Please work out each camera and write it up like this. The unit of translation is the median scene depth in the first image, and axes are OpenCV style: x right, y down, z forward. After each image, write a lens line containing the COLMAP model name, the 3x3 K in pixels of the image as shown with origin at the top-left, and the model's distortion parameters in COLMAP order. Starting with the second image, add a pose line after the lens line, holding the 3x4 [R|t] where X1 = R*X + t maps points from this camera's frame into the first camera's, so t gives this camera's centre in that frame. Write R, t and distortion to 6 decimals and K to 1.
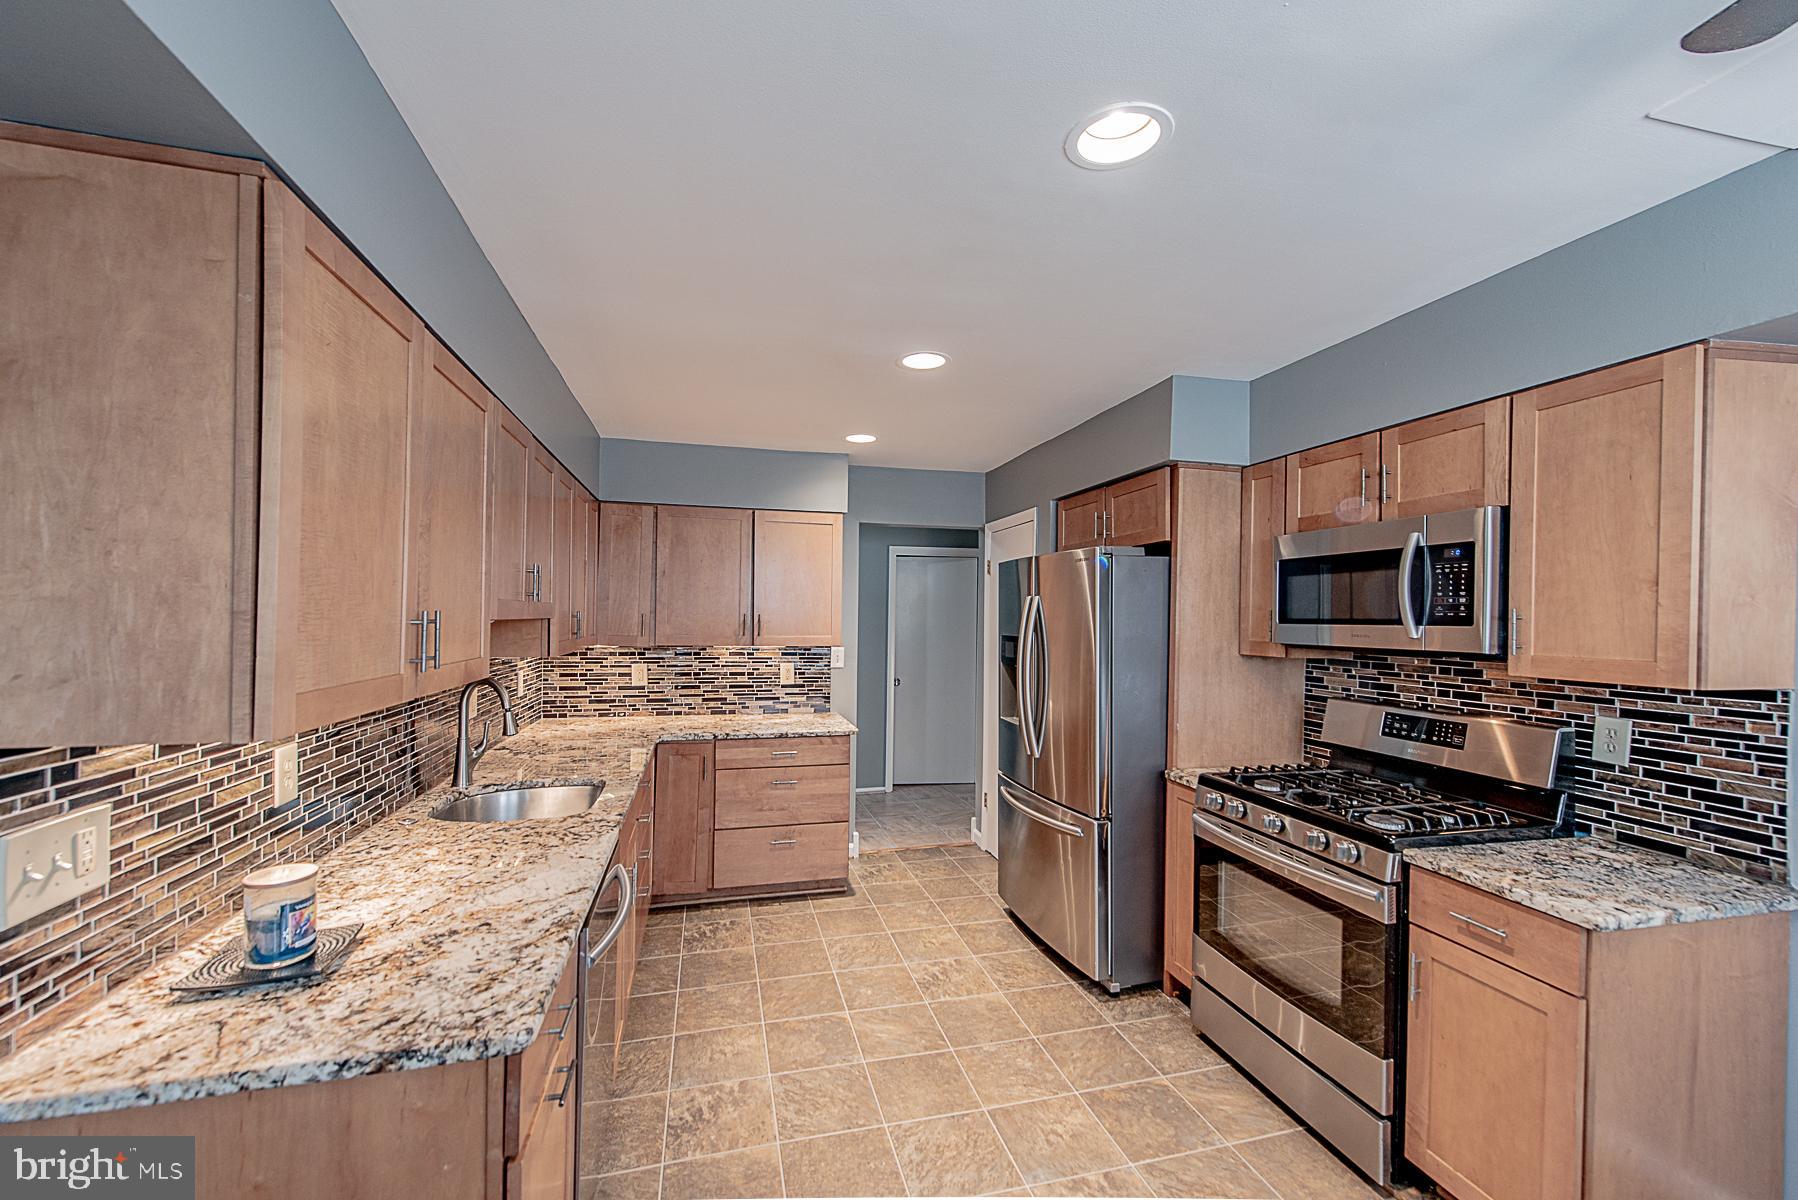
lens RADIAL K [[711.1, 0, 904.8], [0, 711.1, 618.7], [0, 0, 1]] dist [0.014041, -0.003284]
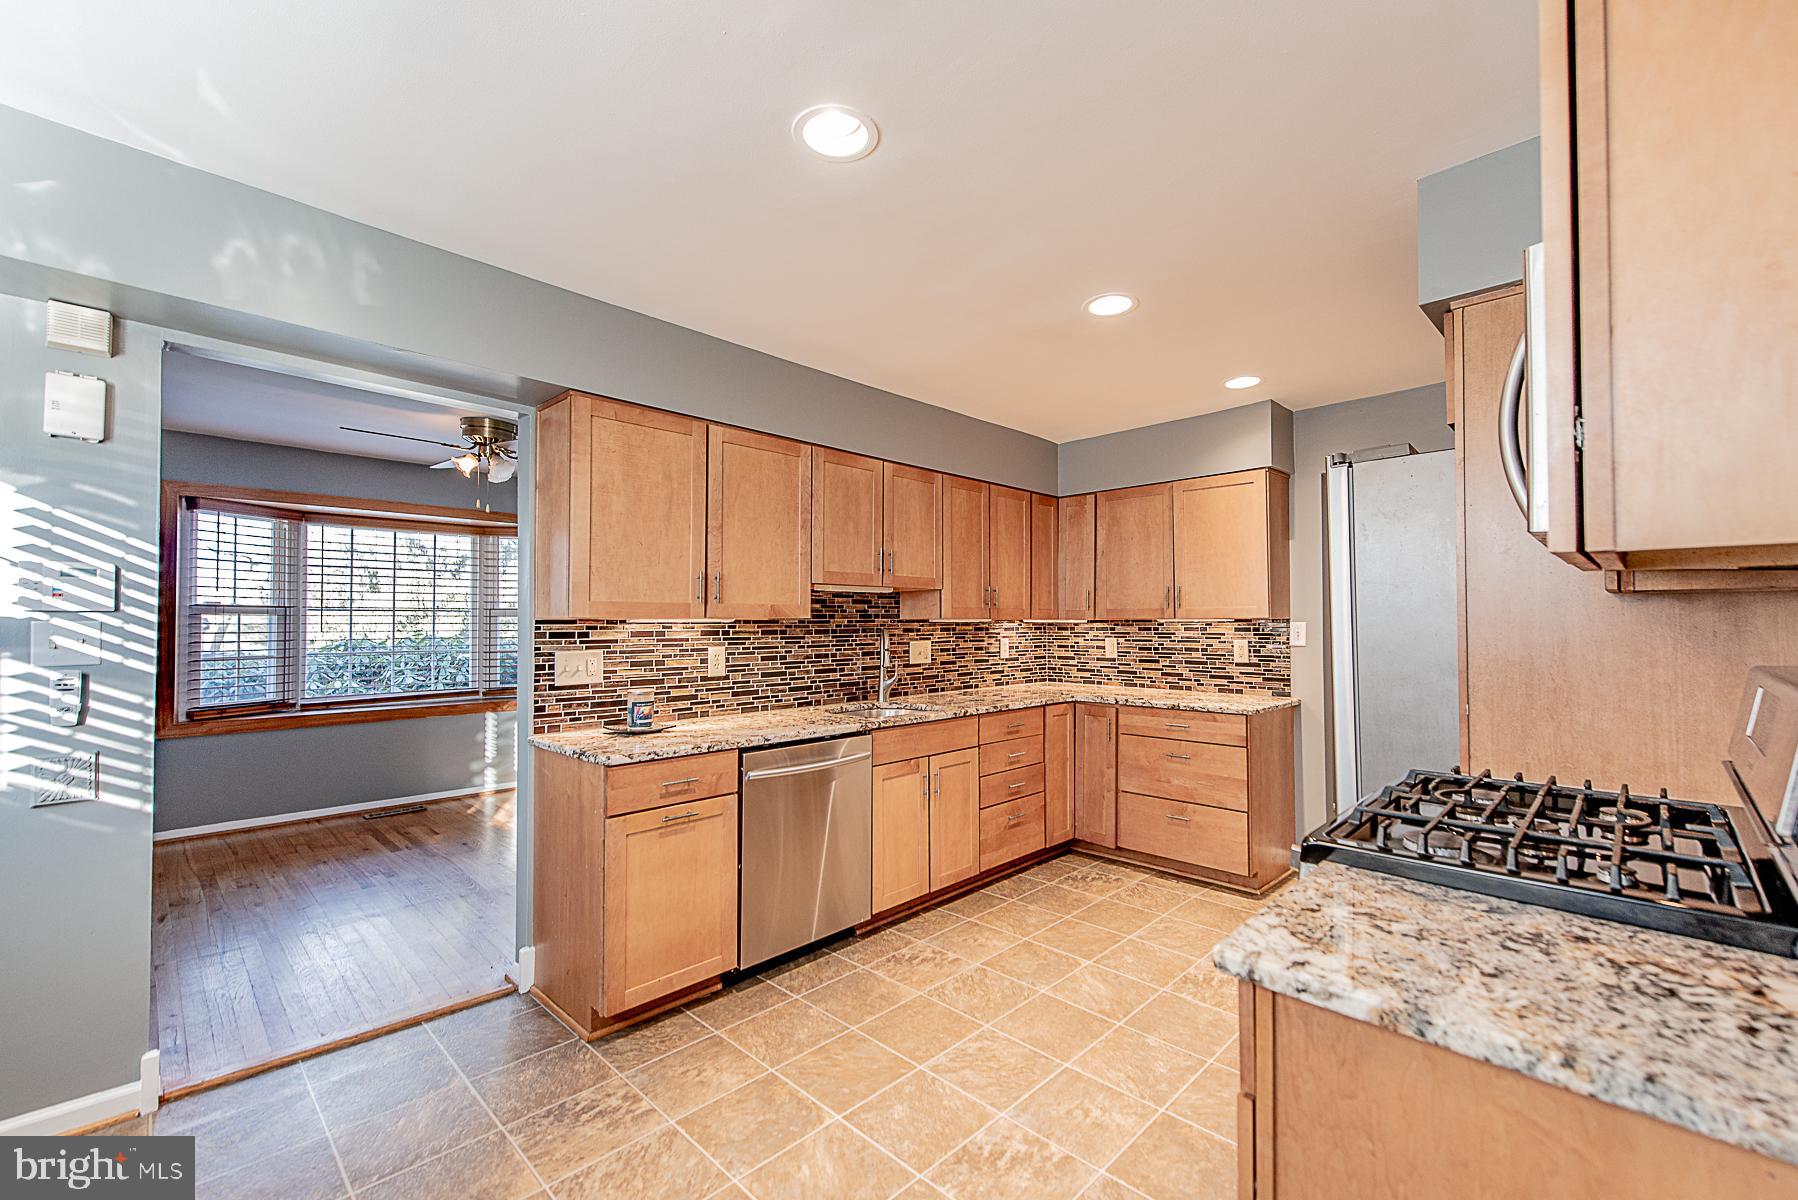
lens RADIAL K [[745.3, 0, 942.1], [0, 745.3, 605.7], [0, 0, 1]] dist [0.015084, -0.003935]
pose [[0.535511, -0.032462, -0.843904, 0.982997], [0.004770, 0.999361, -0.035416, 0.111931], [0.844515, 0.014940, 0.535323, 0.338568]]
